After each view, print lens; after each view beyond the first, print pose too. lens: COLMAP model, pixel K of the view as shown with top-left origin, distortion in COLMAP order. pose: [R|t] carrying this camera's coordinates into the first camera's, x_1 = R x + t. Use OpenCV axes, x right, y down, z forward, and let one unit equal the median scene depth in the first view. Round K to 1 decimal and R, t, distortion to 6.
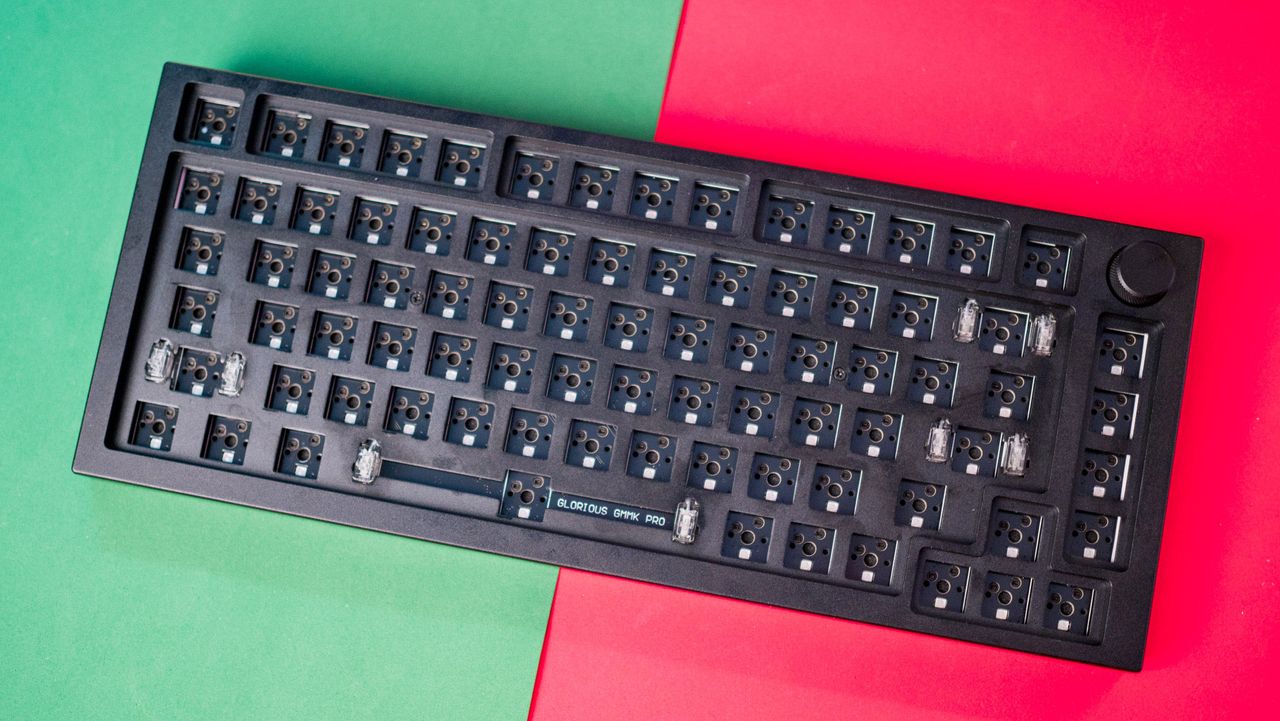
lens RADIAL K [[1903.4, 0, 626.1], [0, 1903.4, 366.3], [0, 0, 1]] dist [-0.109215, 0.000000]
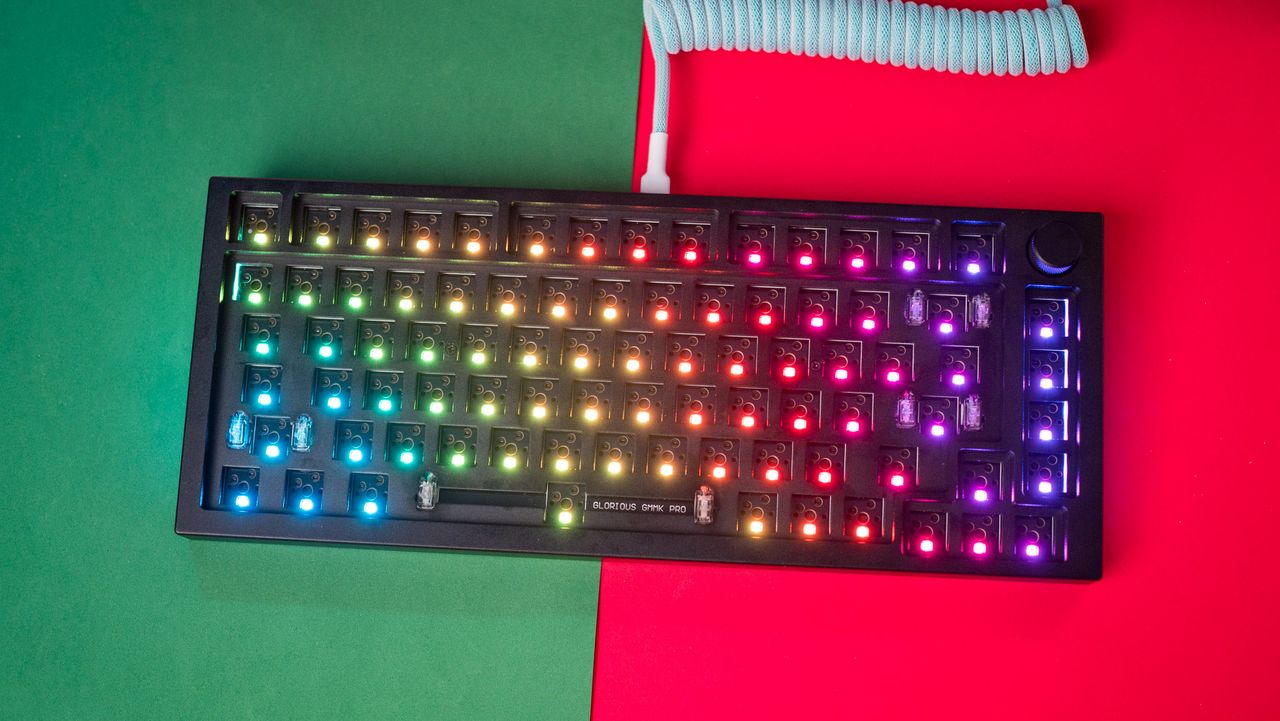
lens RADIAL K [[1903.4, 0, 643.7], [0, 1903.4, 354.3], [0, 0, 1]] dist [-0.109215, 0.000000]
pose [[0.990978, -0.127483, 0.041373, -0.041805], [0.129680, 0.989993, -0.055657, 0.048842], [-0.033864, 0.060520, 0.997592, -0.177205]]
